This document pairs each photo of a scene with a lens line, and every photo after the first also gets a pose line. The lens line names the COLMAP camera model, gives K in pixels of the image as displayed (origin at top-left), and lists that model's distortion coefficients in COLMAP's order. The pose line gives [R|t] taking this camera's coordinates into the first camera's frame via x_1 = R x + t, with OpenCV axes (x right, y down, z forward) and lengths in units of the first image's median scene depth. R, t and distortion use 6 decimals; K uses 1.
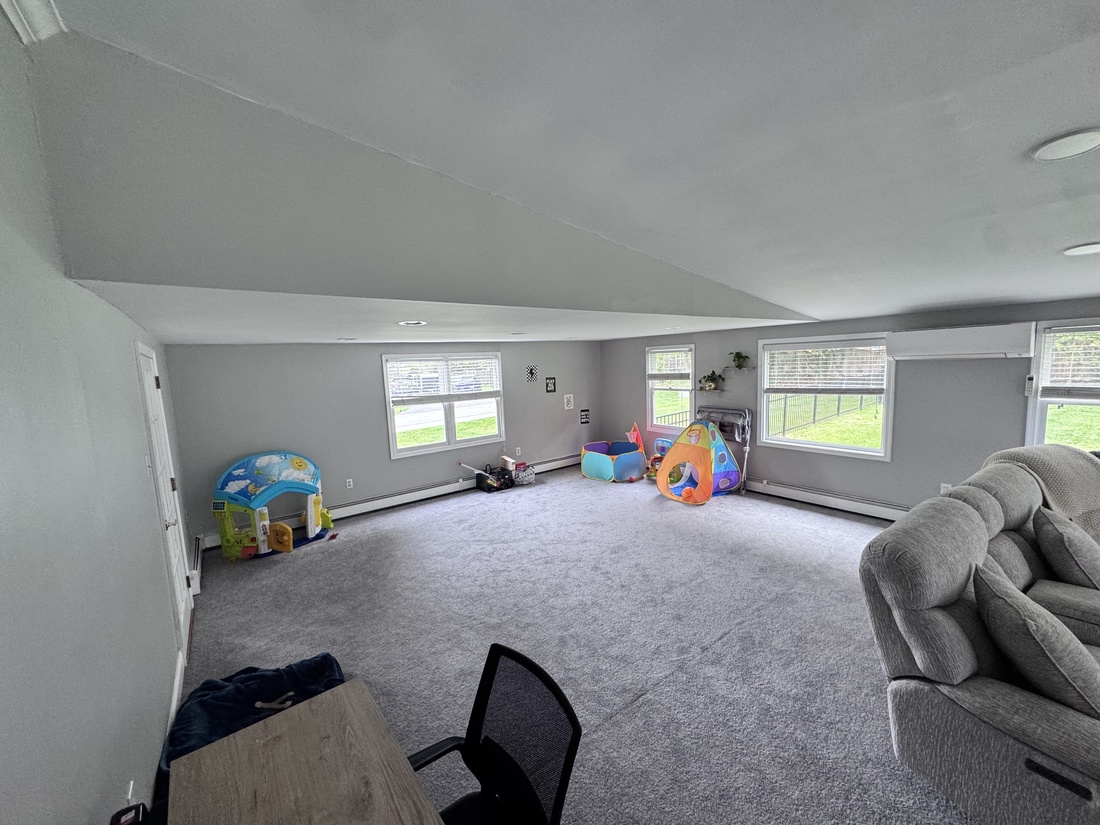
lens RADIAL K [[437.2, 0, 554.2], [0, 437.2, 411.1], [0, 0, 1]] dist [0.000266, -0.000130]
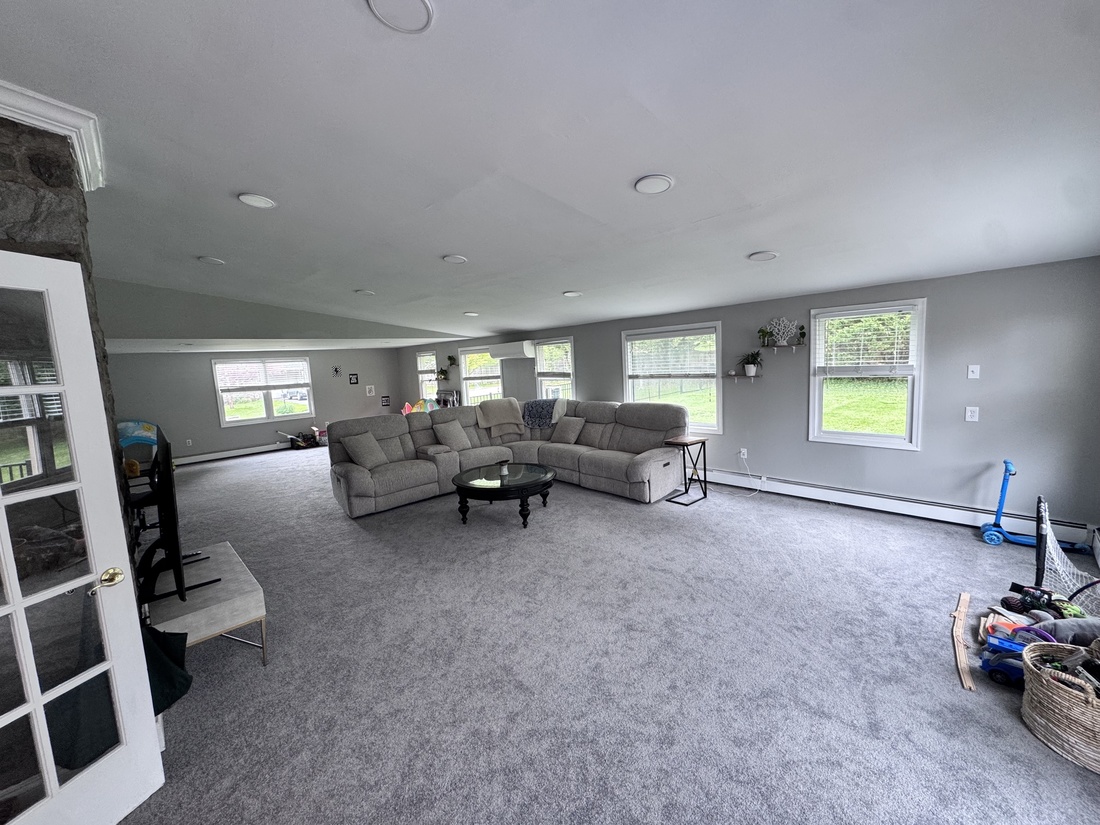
lens RADIAL K [[437.2, 0, 553.2], [0, 437.2, 410.5], [0, 0, 1]] dist [0.000266, -0.000130]
pose [[0.993684, -0.024557, 0.109496, 0.571103], [0.025012, 0.999683, -0.002786, 0.076841], [-0.109393, 0.005507, 0.993983, -0.604763]]
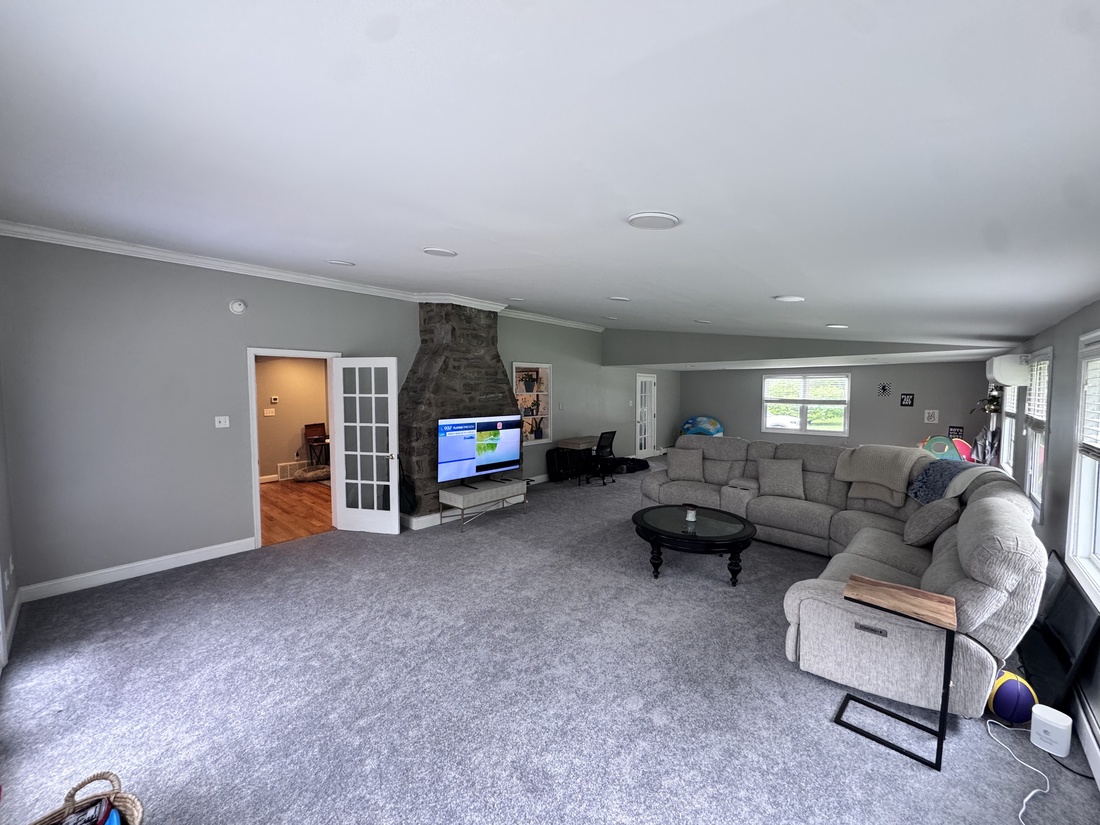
lens RADIAL K [[437.2, 0, 546.2], [0, 437.2, 415.9], [0, 0, 1]] dist [0.000266, -0.000130]
pose [[0.169309, 0.101075, -0.980366, 1.161388], [-0.113769, 0.990082, 0.082428, -0.003507], [0.978974, 0.097579, 0.179129, -0.199447]]
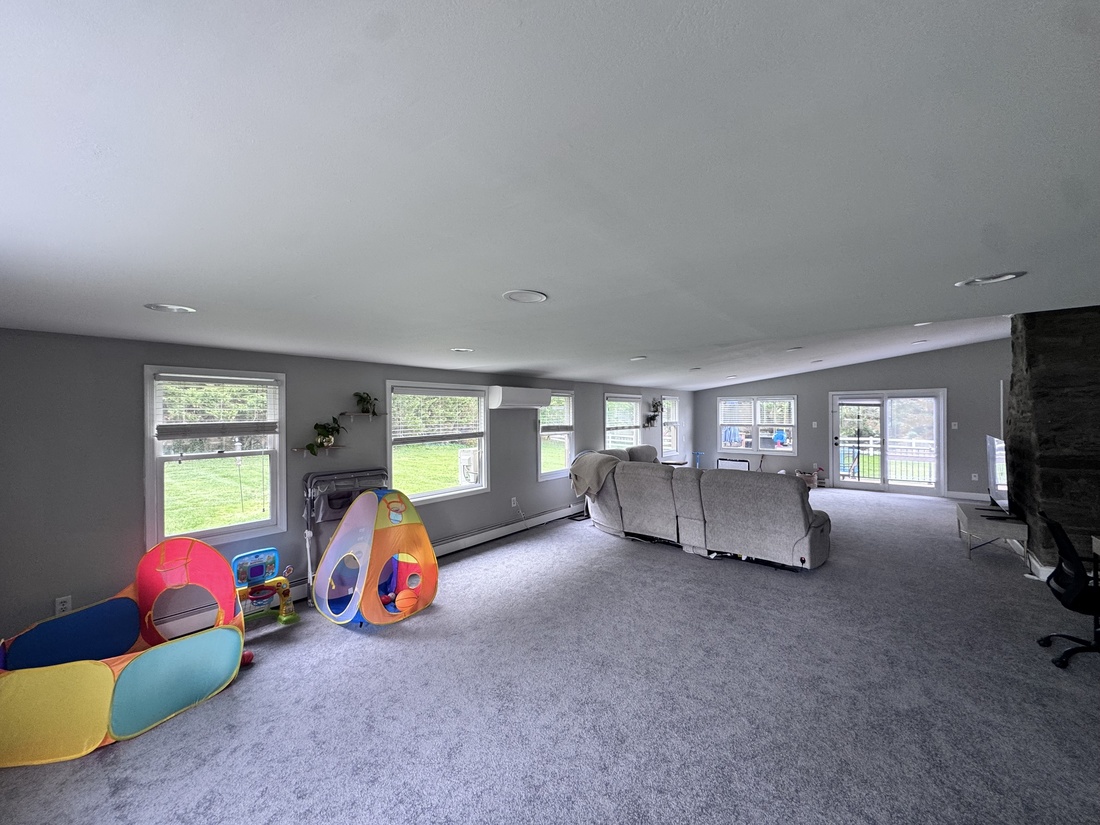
lens RADIAL K [[437.2, 0, 557.0], [0, 437.2, 412.0], [0, 0, 1]] dist [0.000266, -0.000130]
pose [[-0.231487, 0.018130, 0.972669, -0.351165], [0.099747, 0.994999, 0.005193, -0.068561], [-0.967711, 0.098223, -0.232138, 0.797792]]
